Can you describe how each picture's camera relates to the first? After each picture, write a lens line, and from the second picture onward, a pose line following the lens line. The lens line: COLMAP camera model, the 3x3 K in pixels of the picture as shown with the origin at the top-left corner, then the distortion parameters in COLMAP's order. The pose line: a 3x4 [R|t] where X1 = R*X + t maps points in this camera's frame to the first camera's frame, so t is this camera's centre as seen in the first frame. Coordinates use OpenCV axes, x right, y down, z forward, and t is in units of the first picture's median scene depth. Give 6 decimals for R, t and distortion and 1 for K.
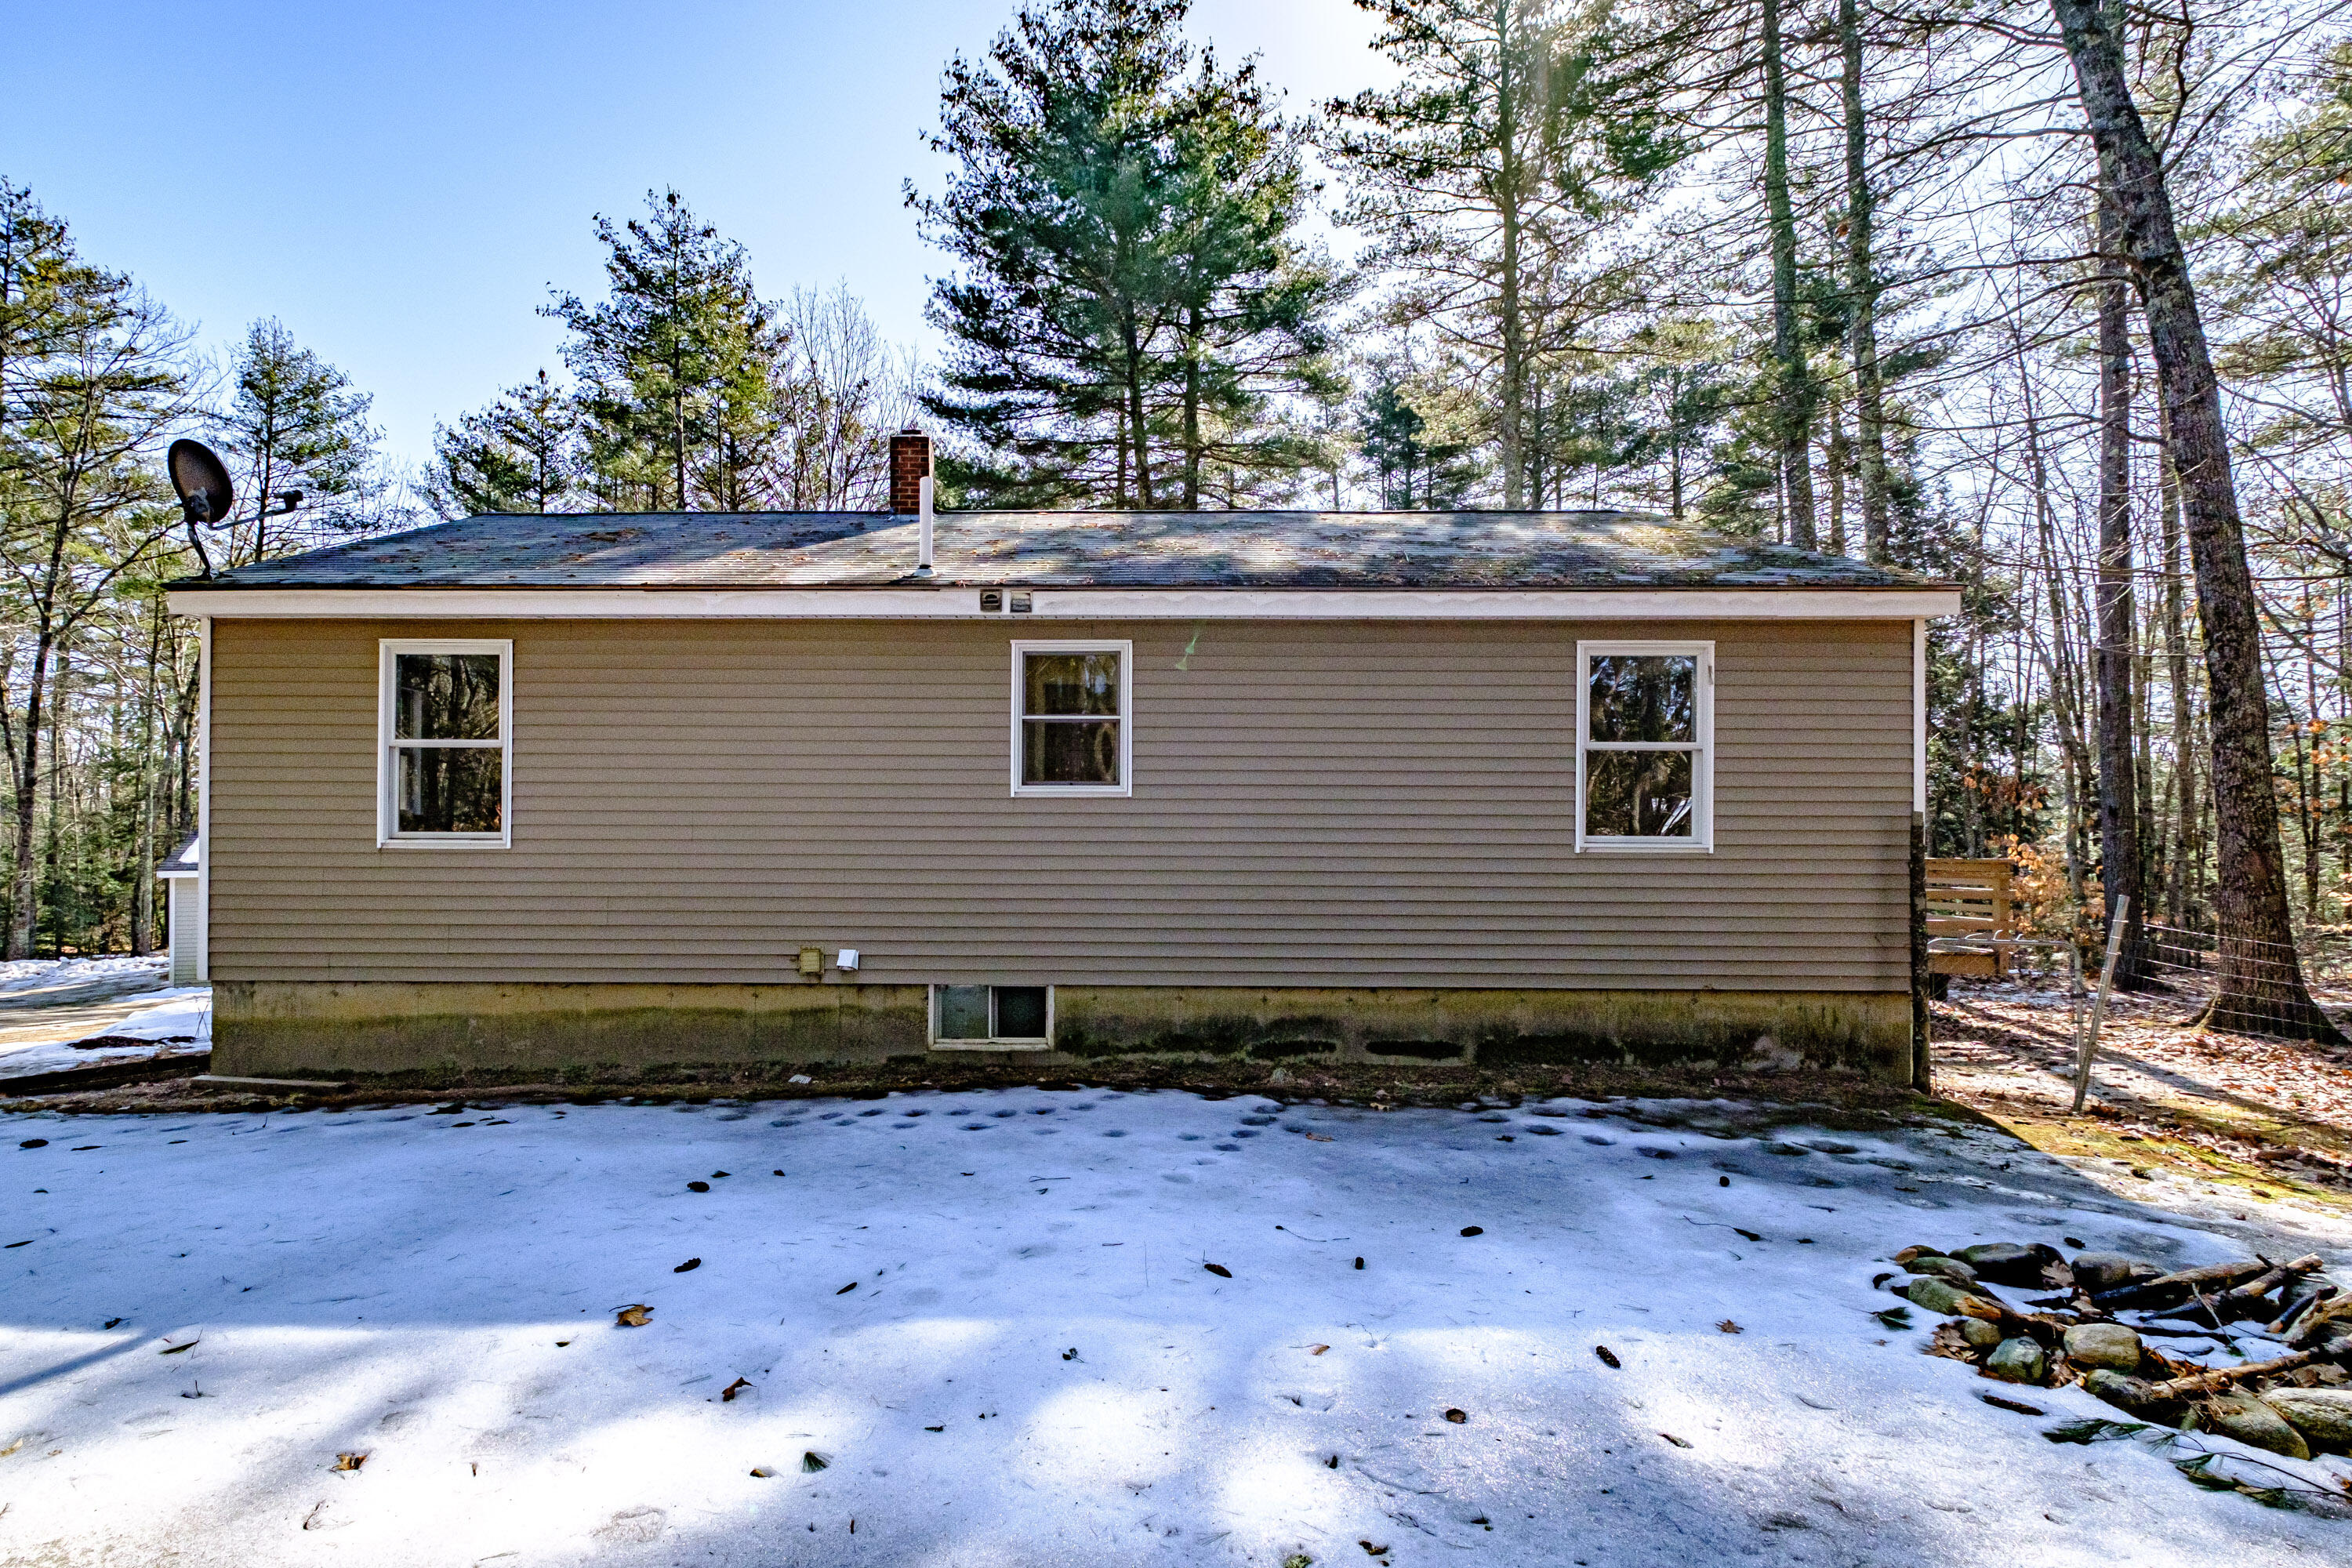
lens RADIAL K [[1169.9, 0, 1175.5], [0, 1169.9, 798.2], [0, 0, 1]] dist [-0.008031, -0.000782]
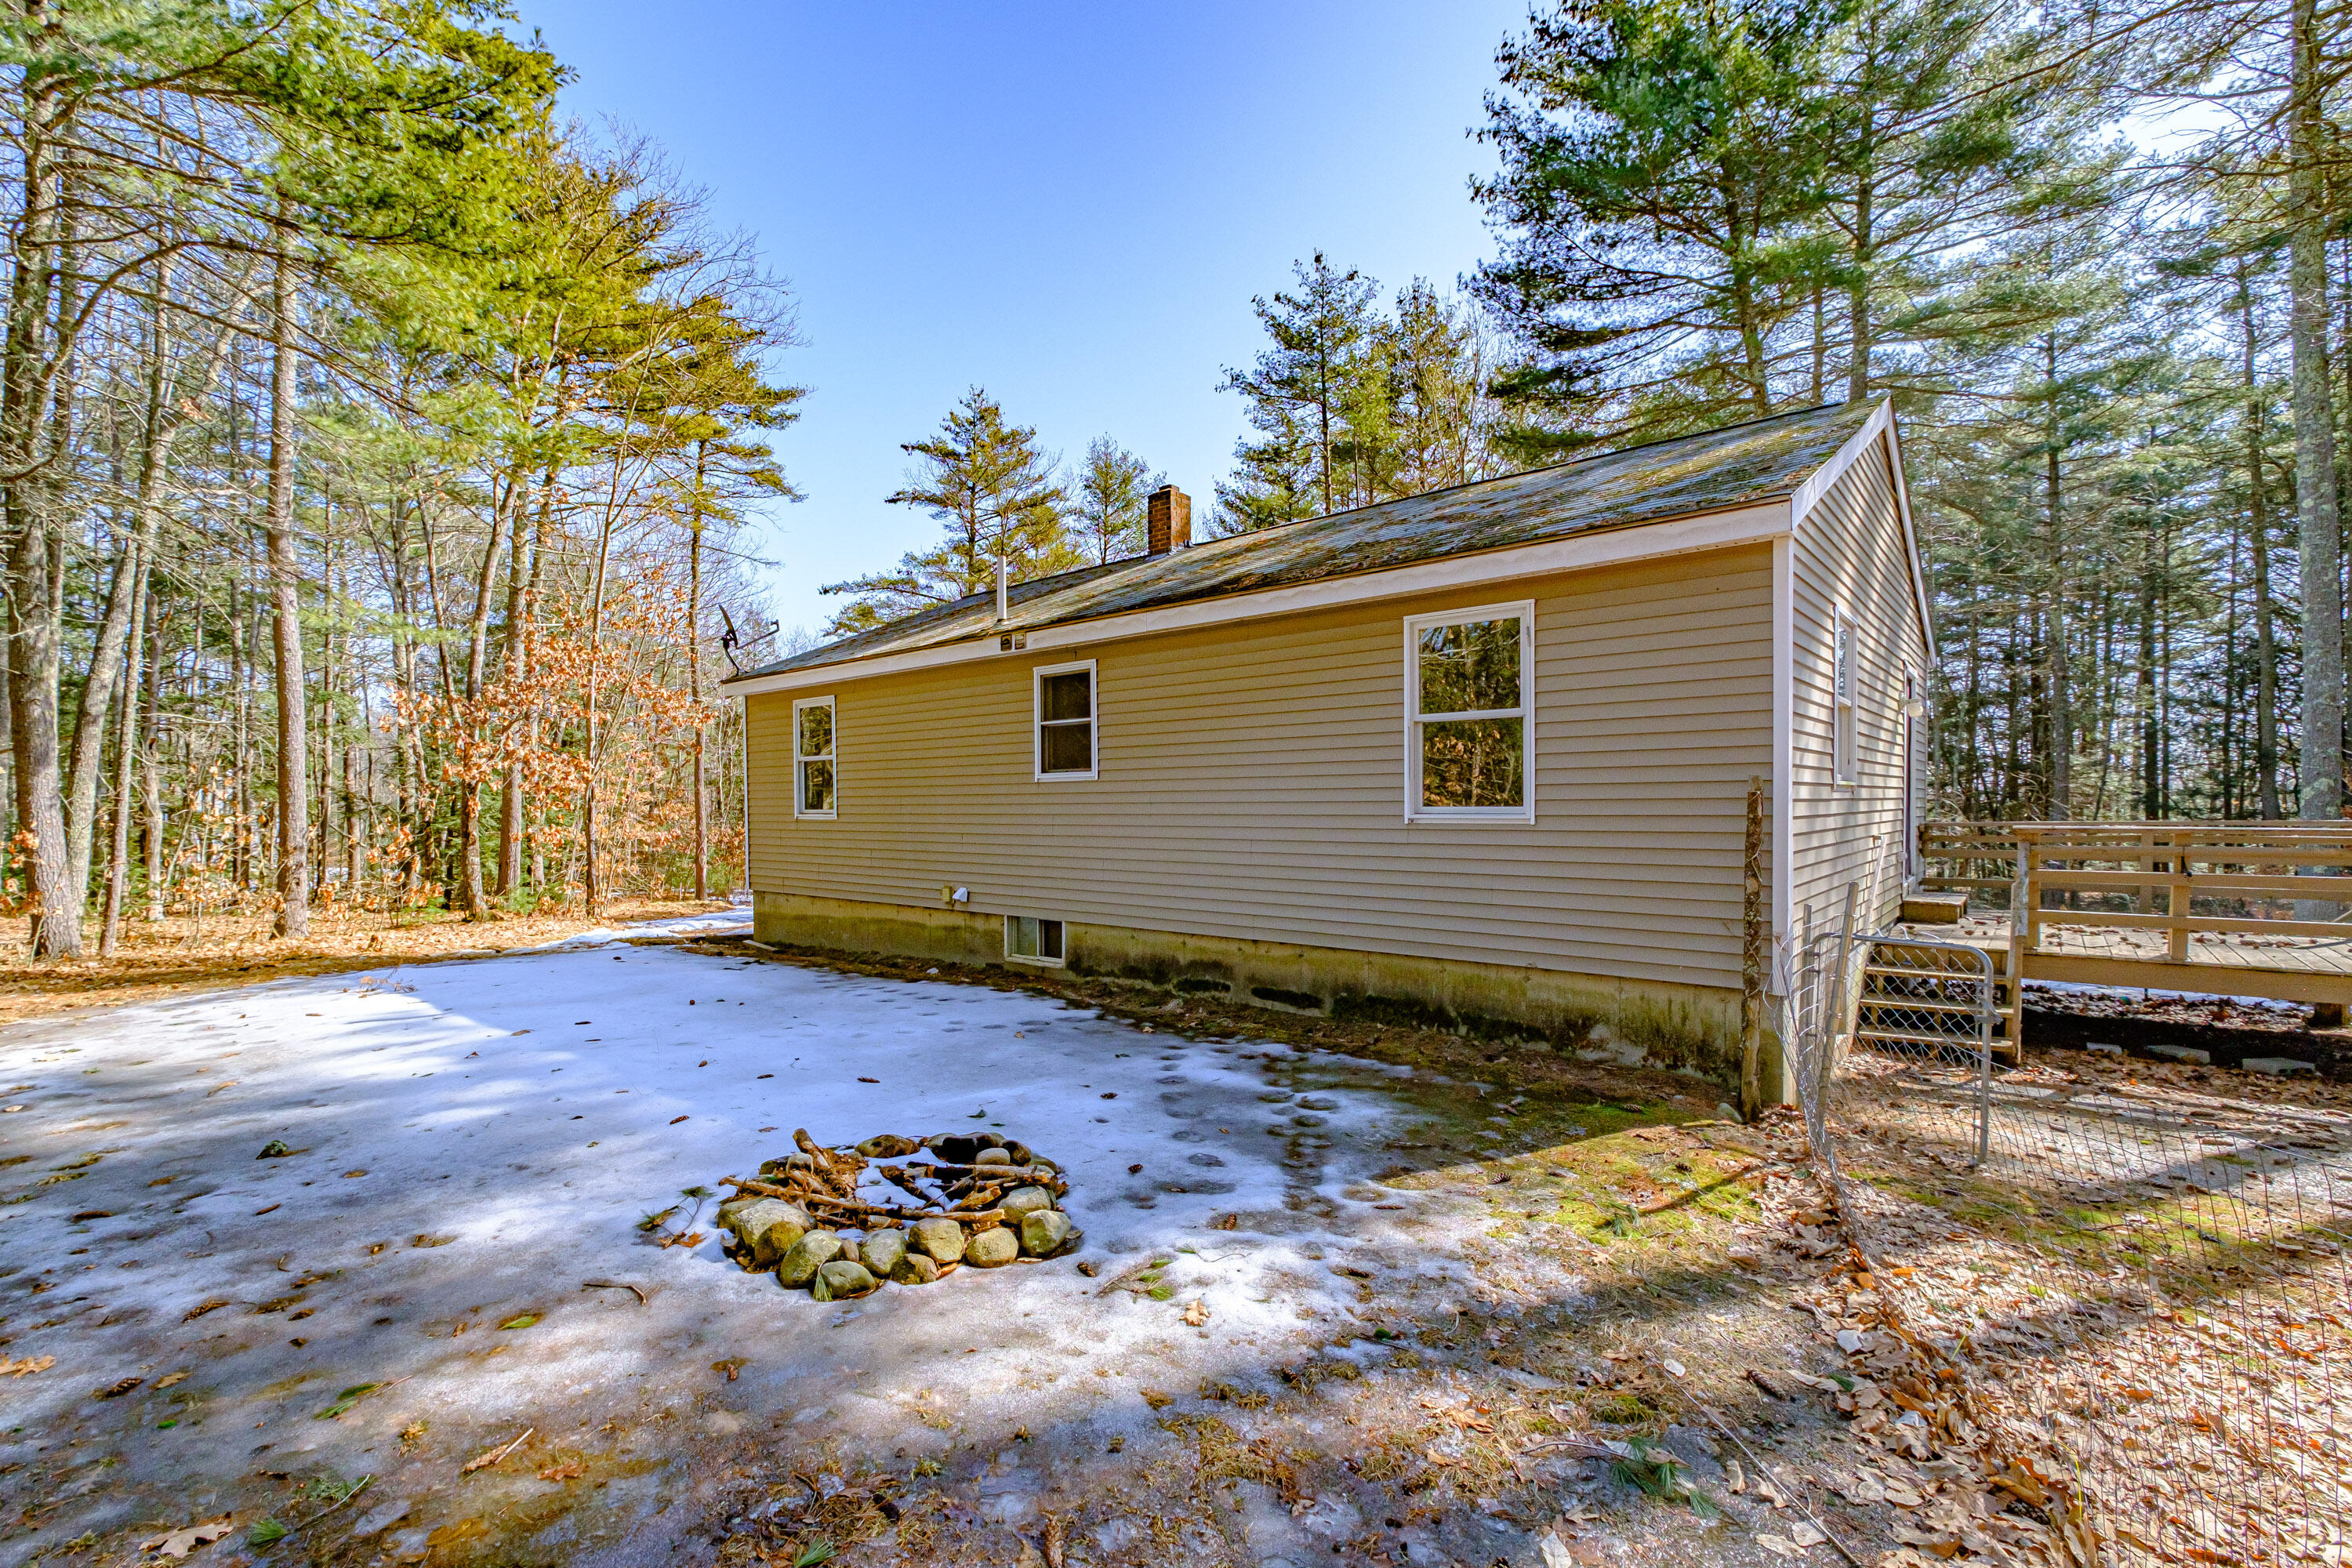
lens RADIAL K [[1169.9, 0, 1175.0], [0, 1169.9, 800.0], [0, 0, 1]] dist [-0.008031, -0.000782]
pose [[0.722242, -0.011900, -0.691538, 0.911431], [0.035285, 0.999184, 0.019657, -0.001507], [0.690740, -0.038598, 0.722072, 0.118405]]
